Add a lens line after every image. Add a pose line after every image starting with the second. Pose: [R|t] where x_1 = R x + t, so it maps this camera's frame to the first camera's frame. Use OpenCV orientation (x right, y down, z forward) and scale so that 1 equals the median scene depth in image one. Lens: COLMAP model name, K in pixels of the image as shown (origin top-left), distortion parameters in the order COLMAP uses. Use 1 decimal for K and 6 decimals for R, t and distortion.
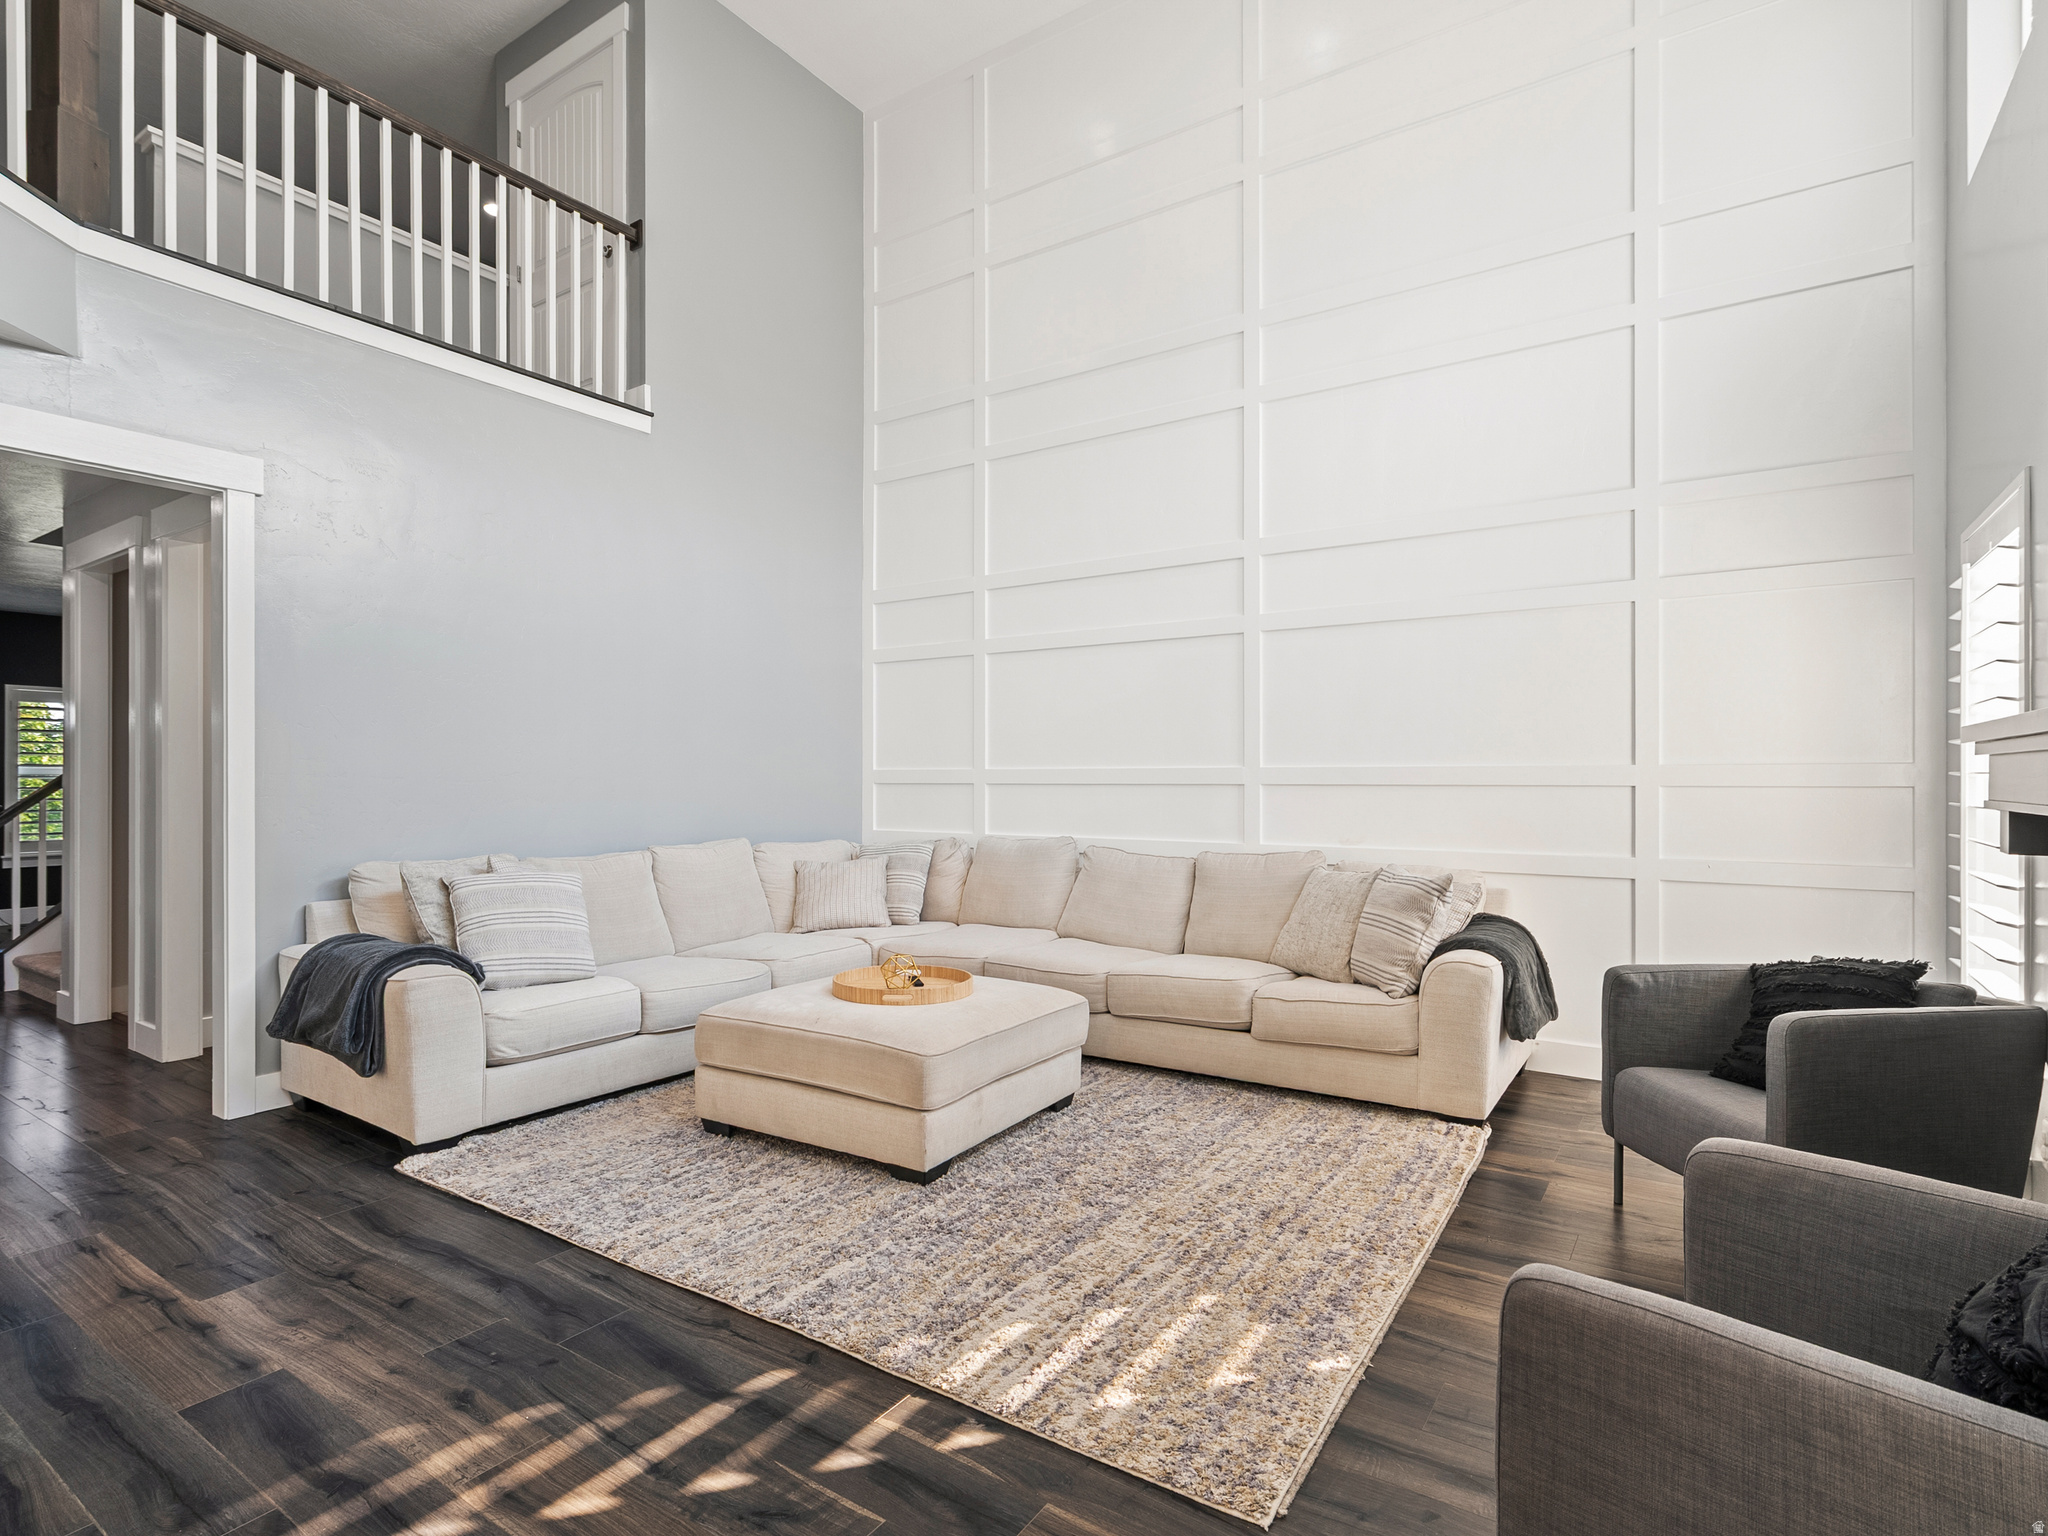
lens RADIAL K [[1044.7, 0, 1035.4], [0, 1044.7, 782.5], [0, 0, 1]] dist [-0.000476, 0.003018]
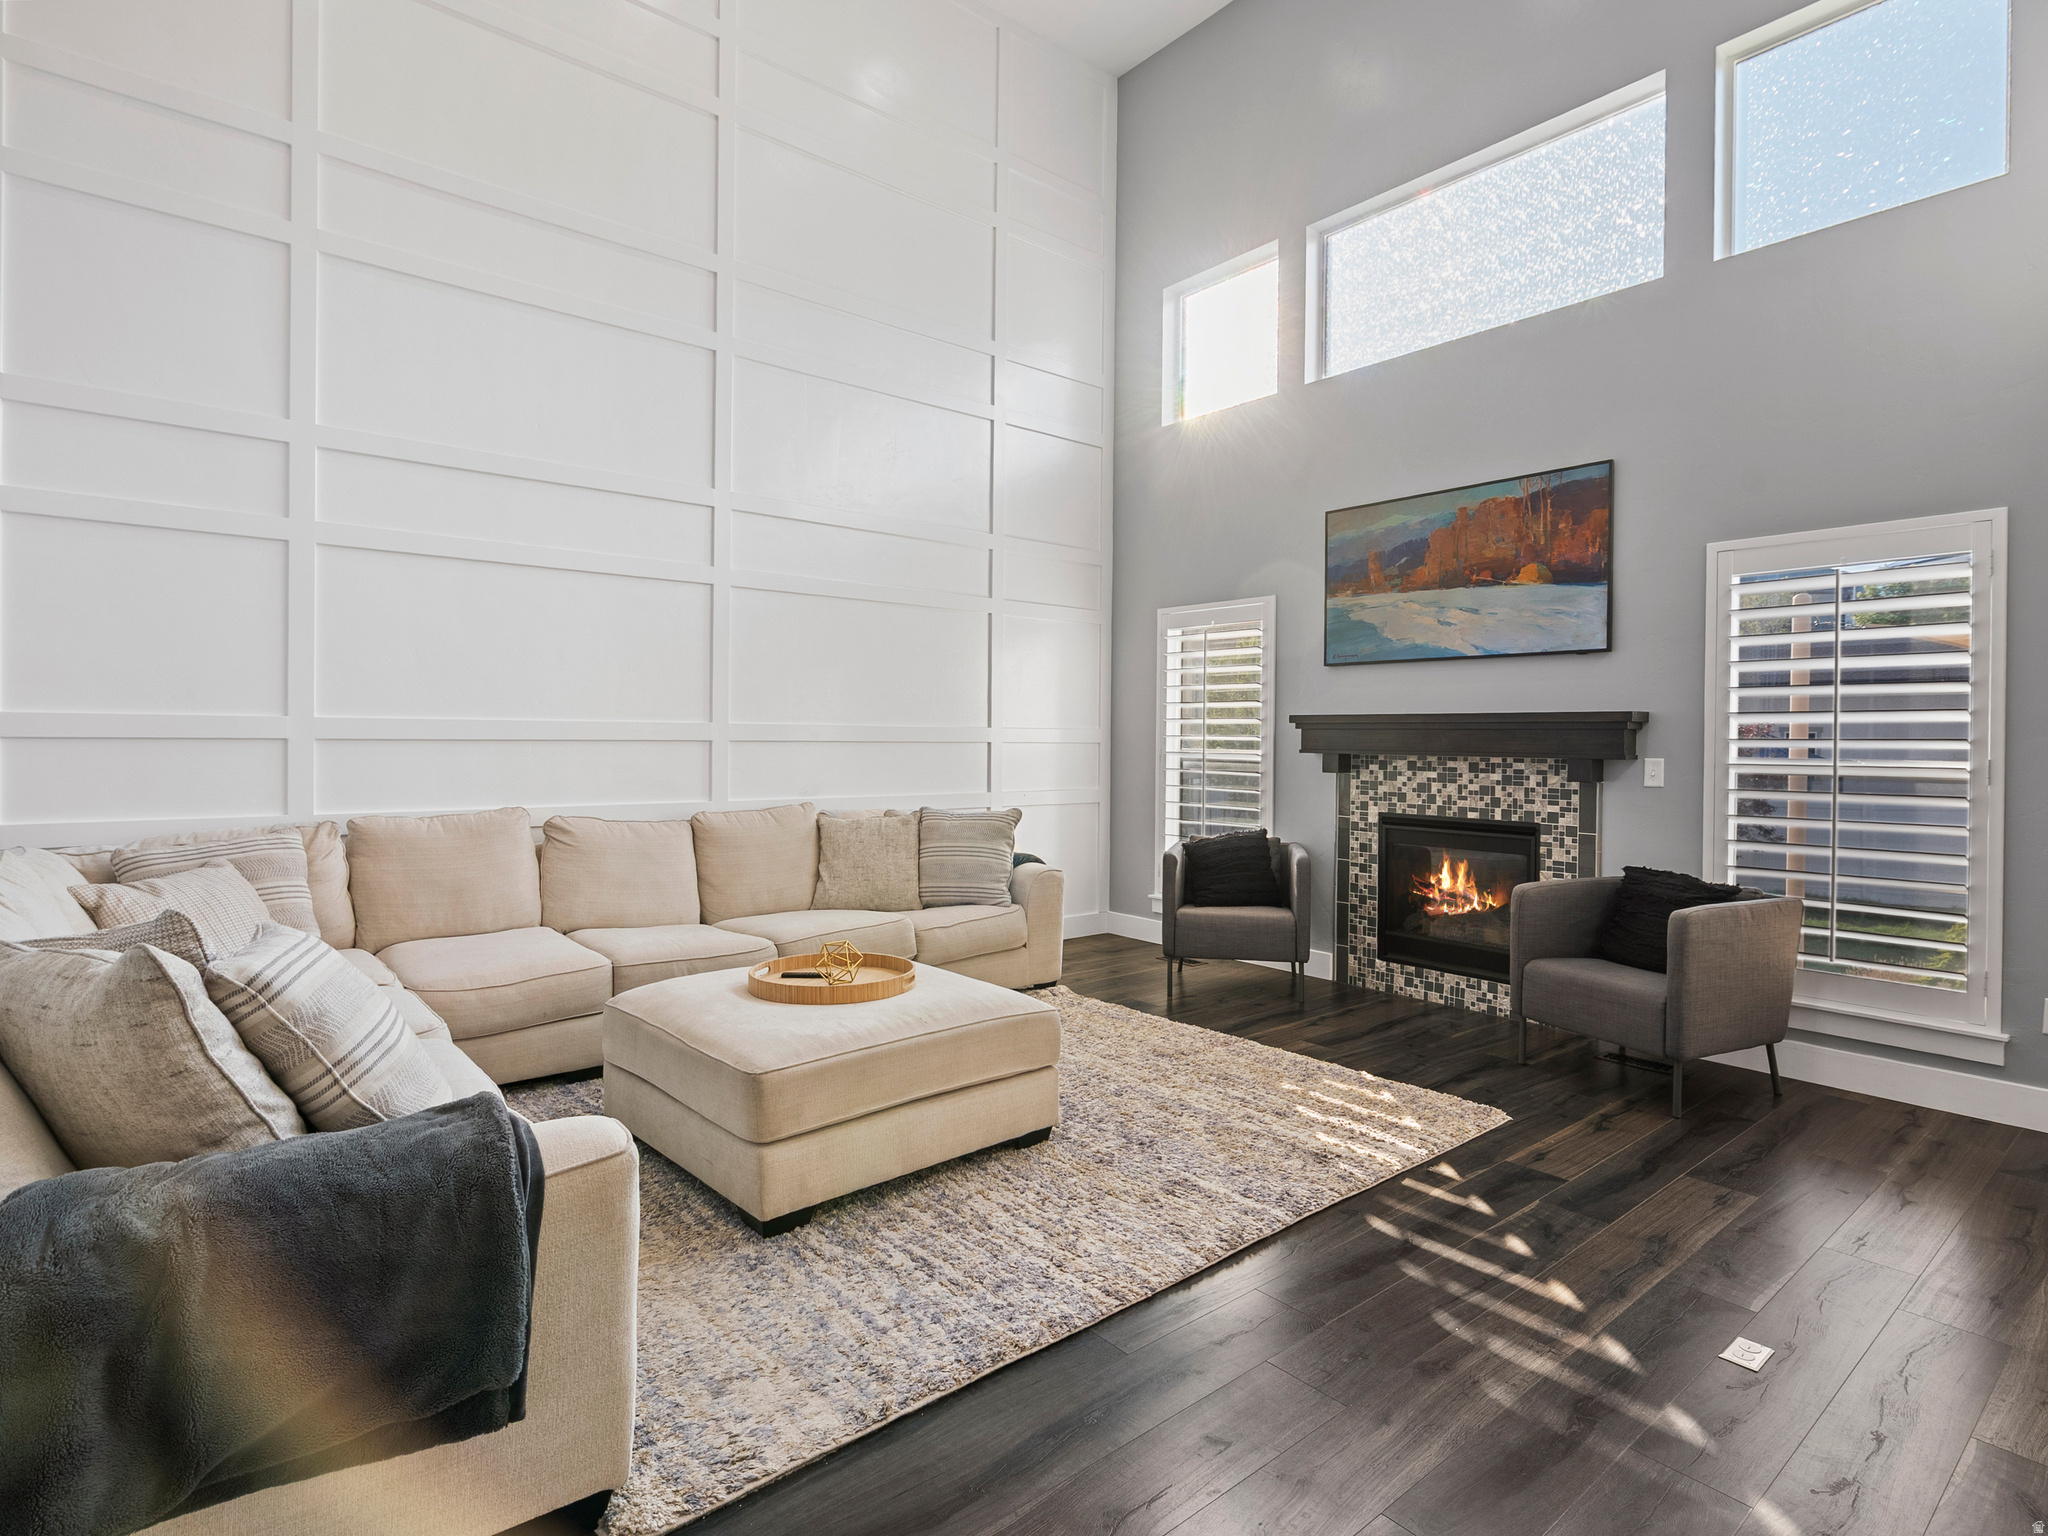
lens RADIAL K [[1044.7, 0, 1035.6], [0, 1044.7, 750.5], [0, 0, 1]] dist [-0.000476, 0.003018]
pose [[0.283605, -0.006634, 0.958918, -1.392034], [-0.002975, 0.999965, 0.007798, 0.004832], [-0.958937, -0.005064, 0.283575, 0.948020]]
